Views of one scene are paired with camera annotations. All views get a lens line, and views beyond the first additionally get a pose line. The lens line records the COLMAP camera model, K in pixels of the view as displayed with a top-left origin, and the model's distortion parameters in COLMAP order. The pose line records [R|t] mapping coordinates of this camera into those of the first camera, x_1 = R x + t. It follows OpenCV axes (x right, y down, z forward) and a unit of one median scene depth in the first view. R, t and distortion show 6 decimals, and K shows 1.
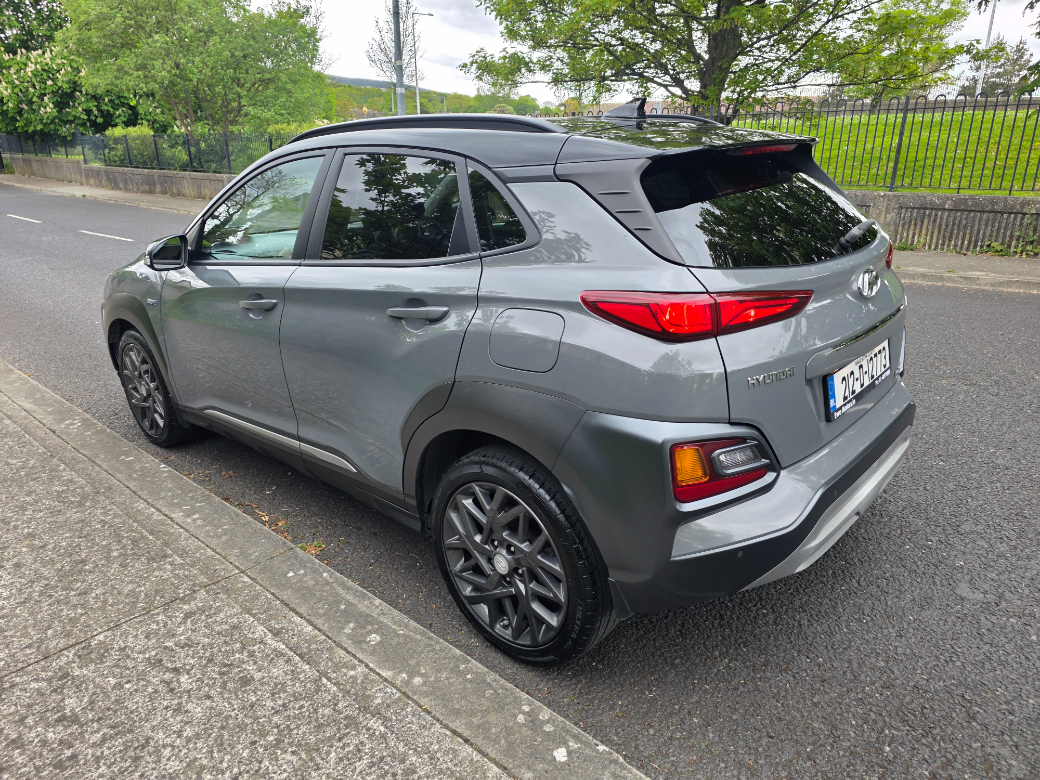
lens RADIAL K [[697.4, 0, 520.0], [0, 697.4, 390.0], [0, 0, 1]] dist [0.072023, -0.056288]
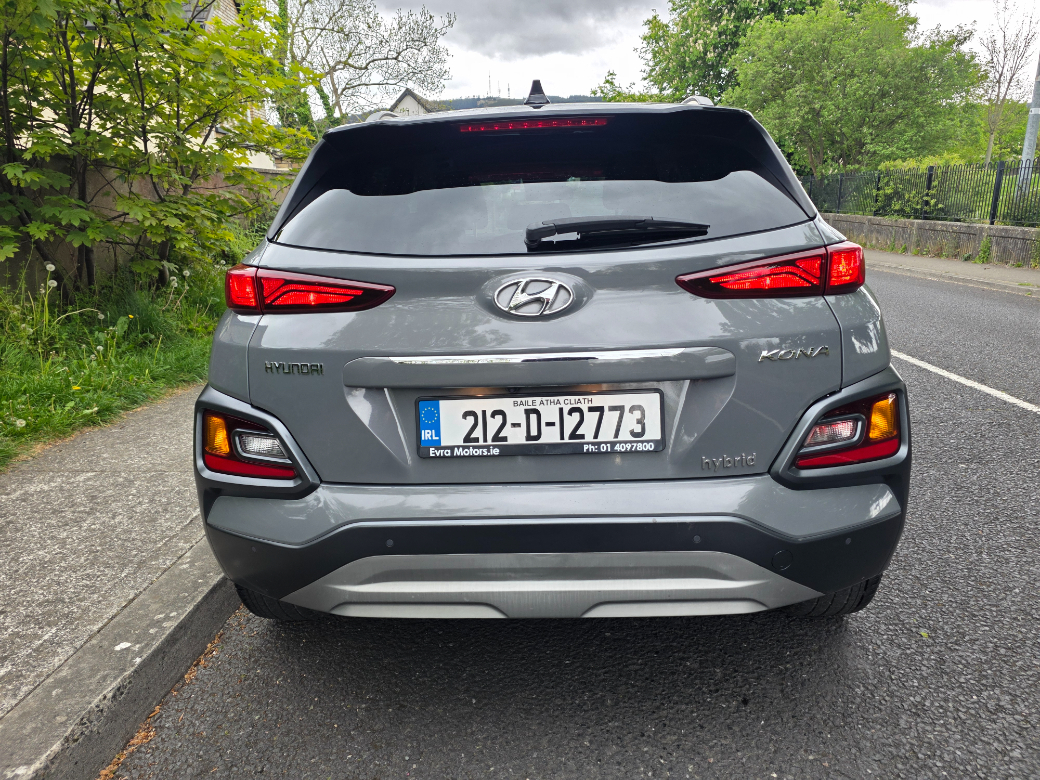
lens RADIAL K [[697.4, 0, 520.0], [0, 697.4, 390.0], [0, 0, 1]] dist [0.072023, -0.056288]
pose [[0.631853, 0.200862, -0.748609, 1.201071], [-0.244563, 0.968164, 0.053352, -0.106888], [0.735493, 0.149372, 0.660861, 0.617889]]
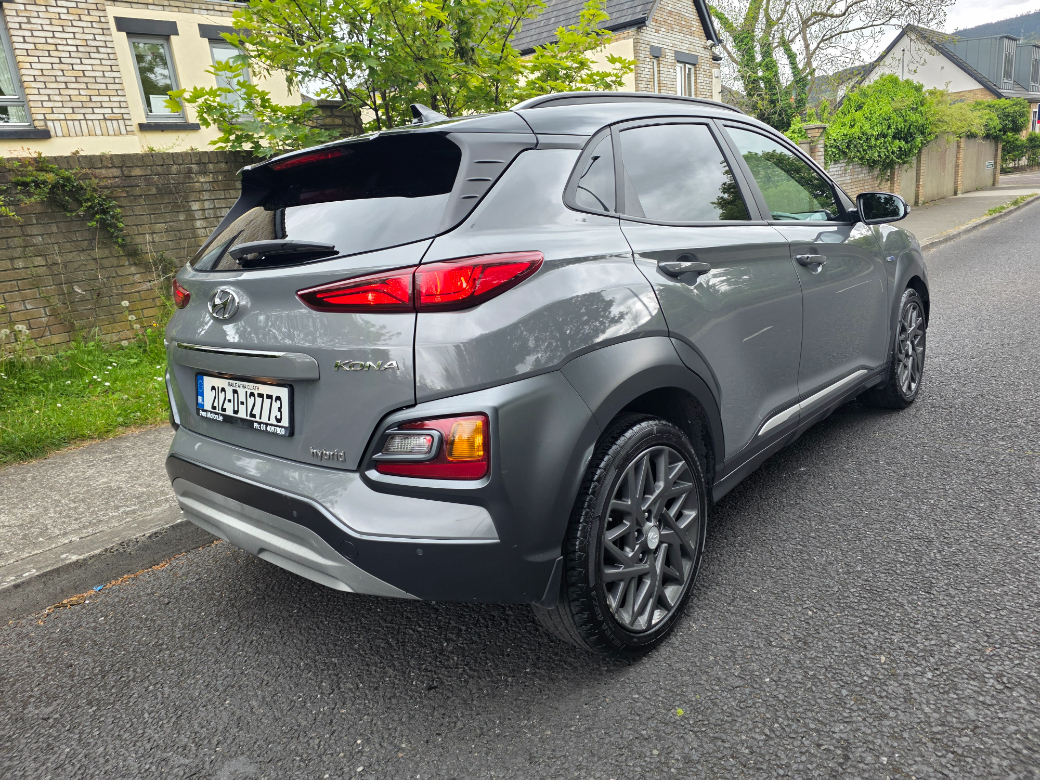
lens RADIAL K [[697.4, 0, 520.0], [0, 697.4, 390.0], [0, 0, 1]] dist [0.072023, -0.056288]
pose [[0.003581, 0.275355, -0.961336, 1.664009], [-0.238512, 0.933832, 0.266589, -0.455205], [0.971133, 0.228335, 0.069020, 1.575744]]
